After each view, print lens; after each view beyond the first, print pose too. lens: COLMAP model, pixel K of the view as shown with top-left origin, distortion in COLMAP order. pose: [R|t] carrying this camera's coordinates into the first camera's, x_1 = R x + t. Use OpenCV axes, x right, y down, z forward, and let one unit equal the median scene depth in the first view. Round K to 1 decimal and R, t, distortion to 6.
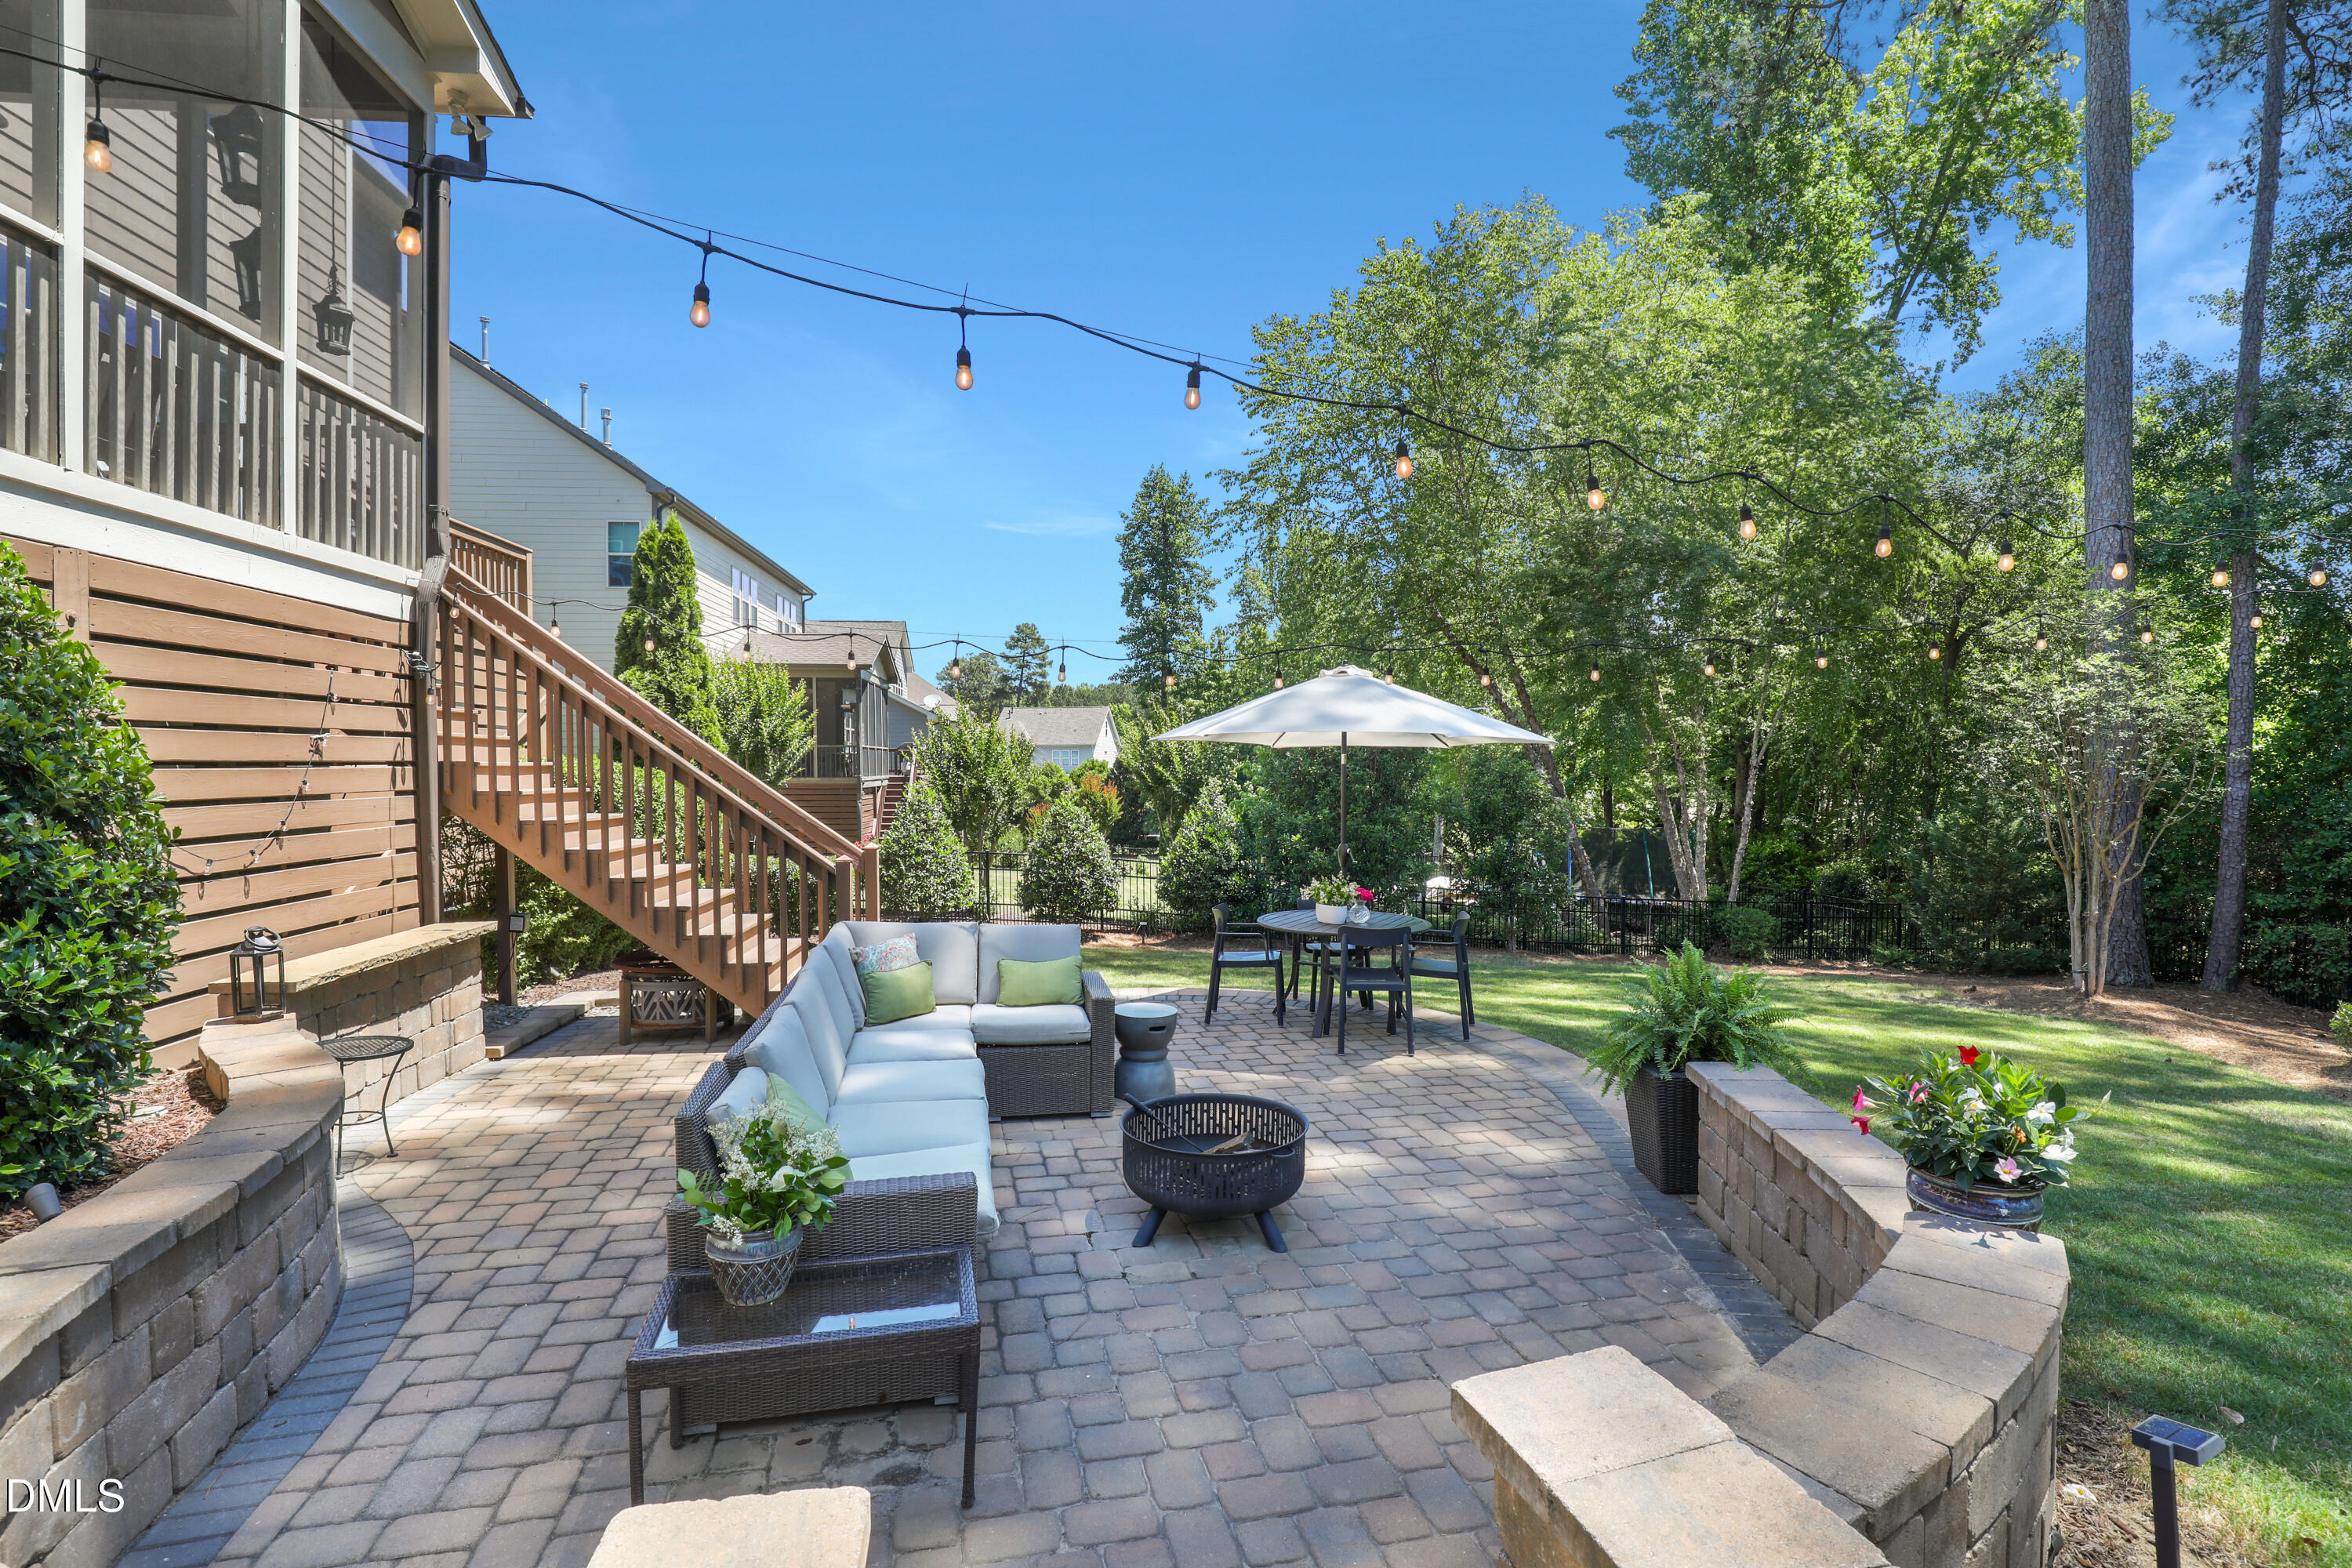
lens RADIAL K [[1085.5, 0, 1193.6], [0, 1085.5, 789.8], [0, 0, 1]] dist [-0.036049, 0.005386]
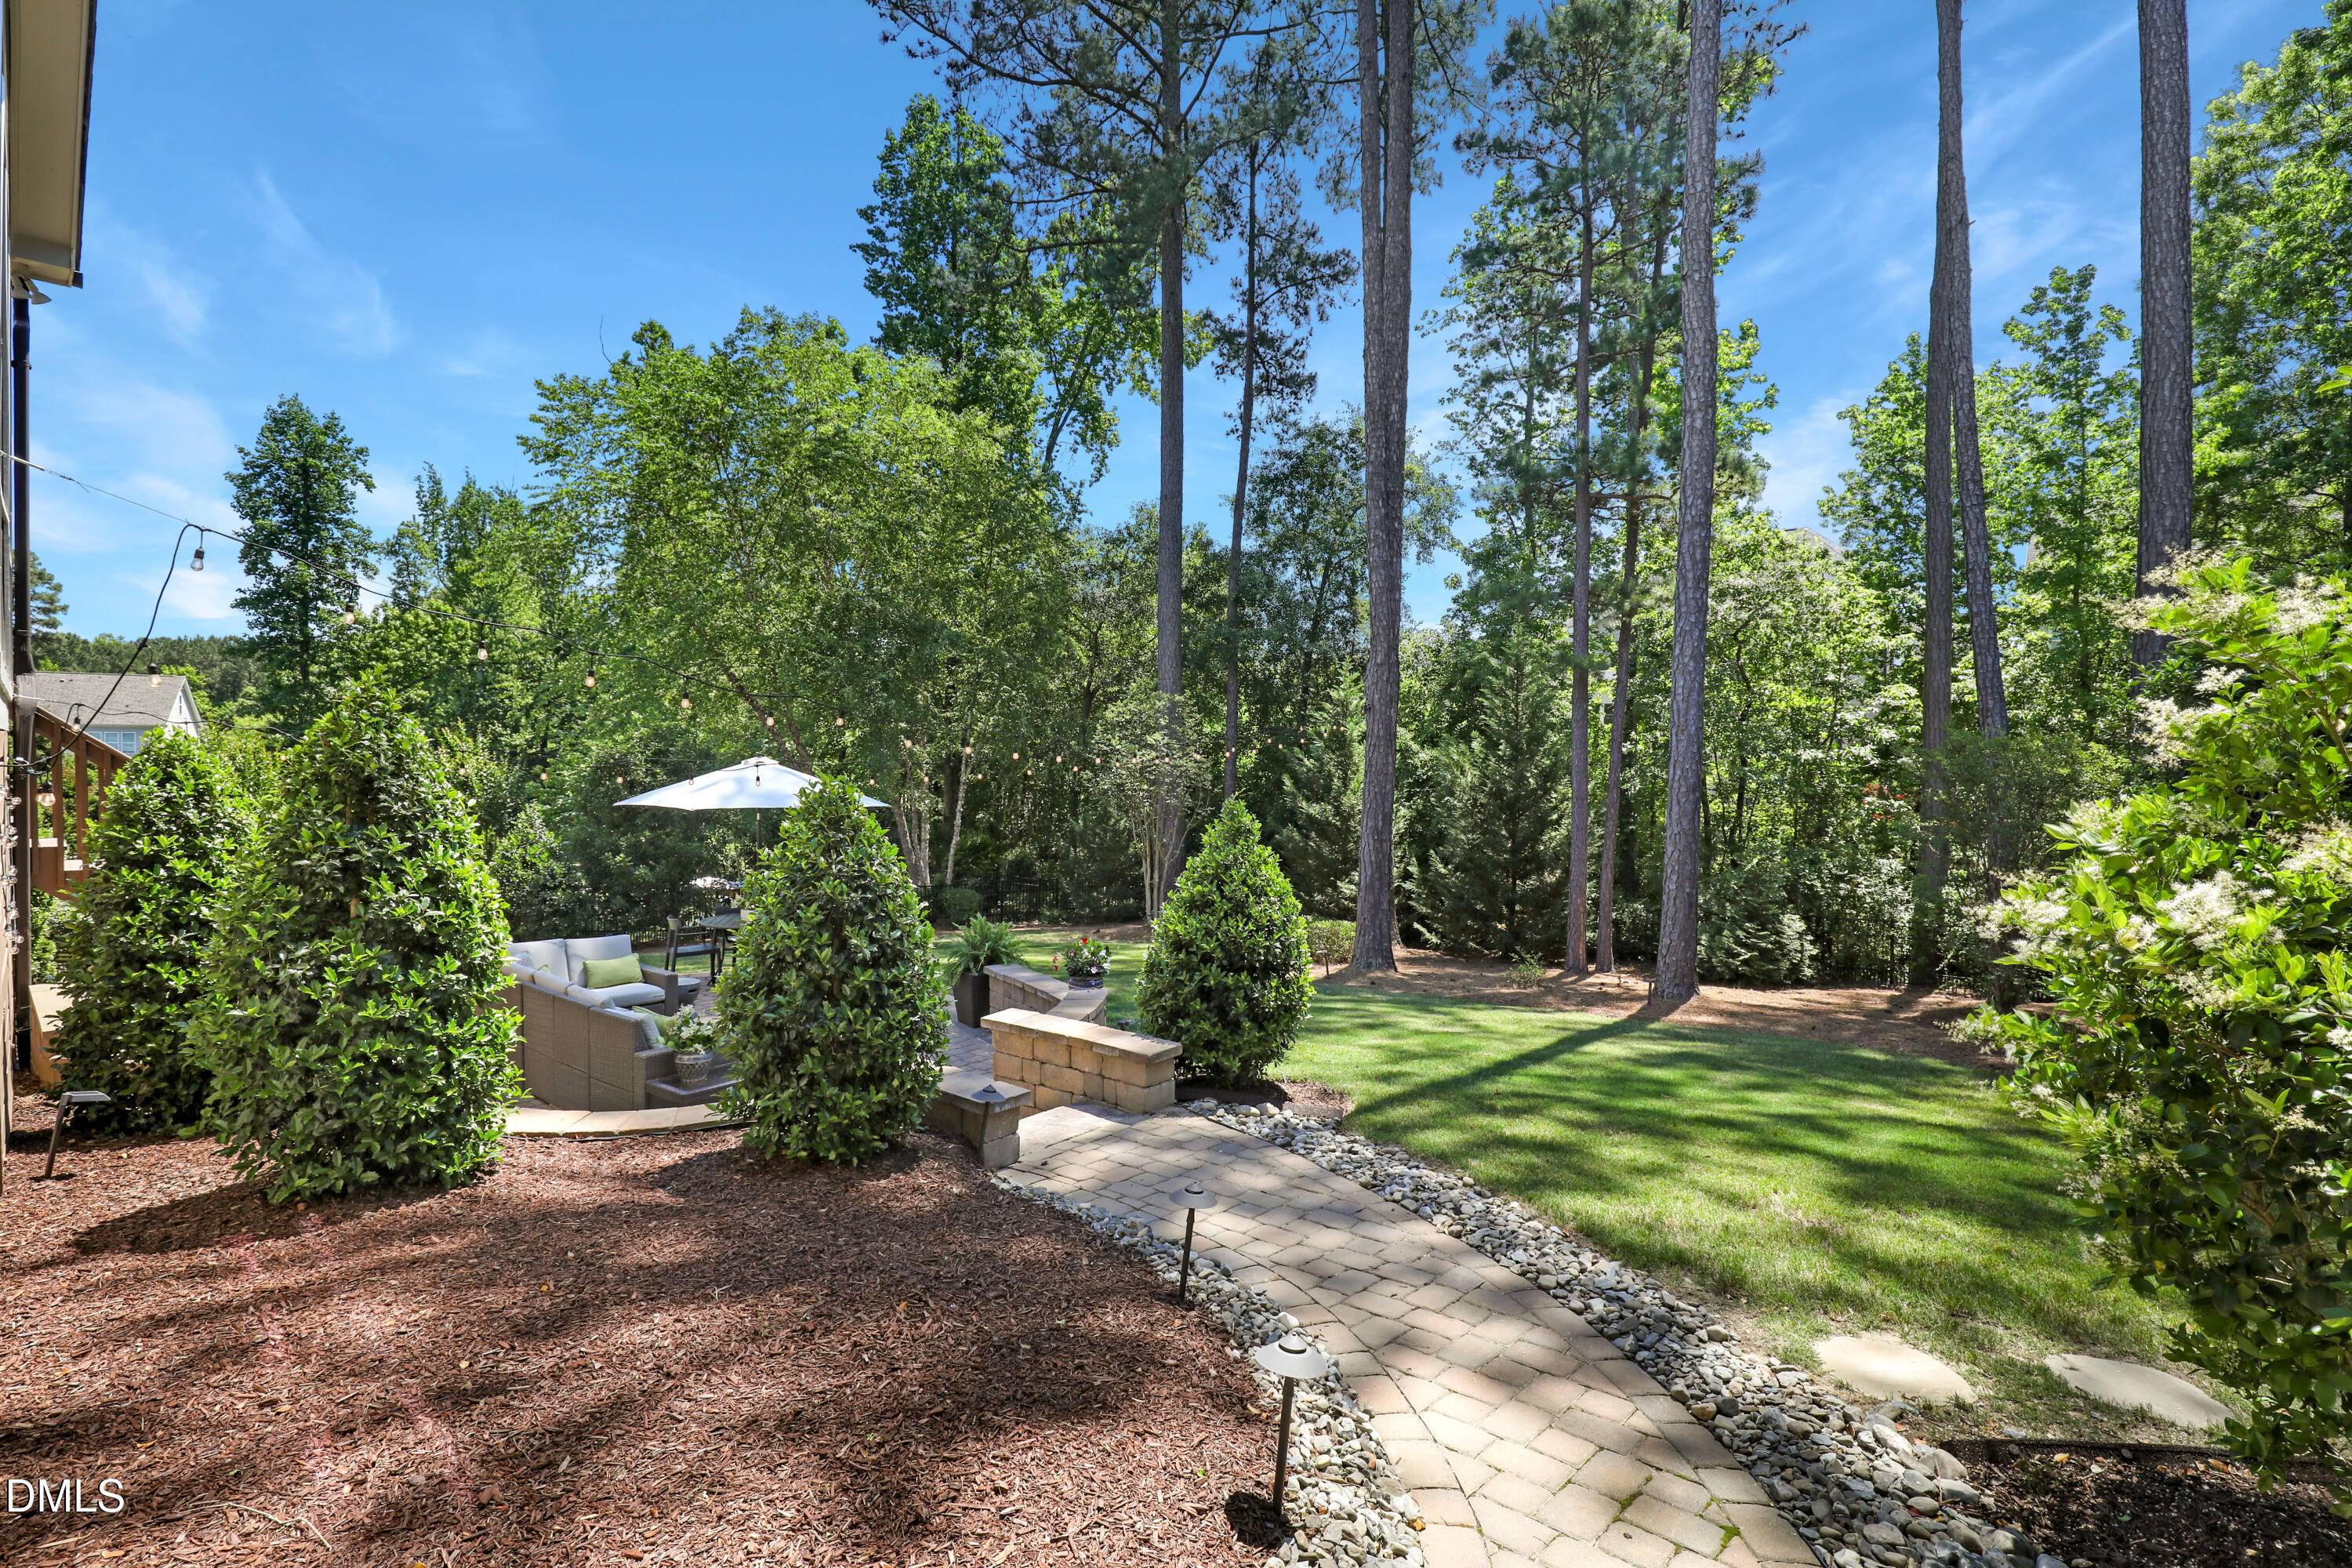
lens RADIAL K [[1085.5, 0, 1177.9], [0, 1085.5, 779.1], [0, 0, 1]] dist [-0.036049, 0.005386]
pose [[0.766416, -0.005318, 0.642323, -0.123589], [0.003808, 0.999986, 0.003735, -0.026400], [-0.642334, -0.000417, 0.766425, -0.180532]]
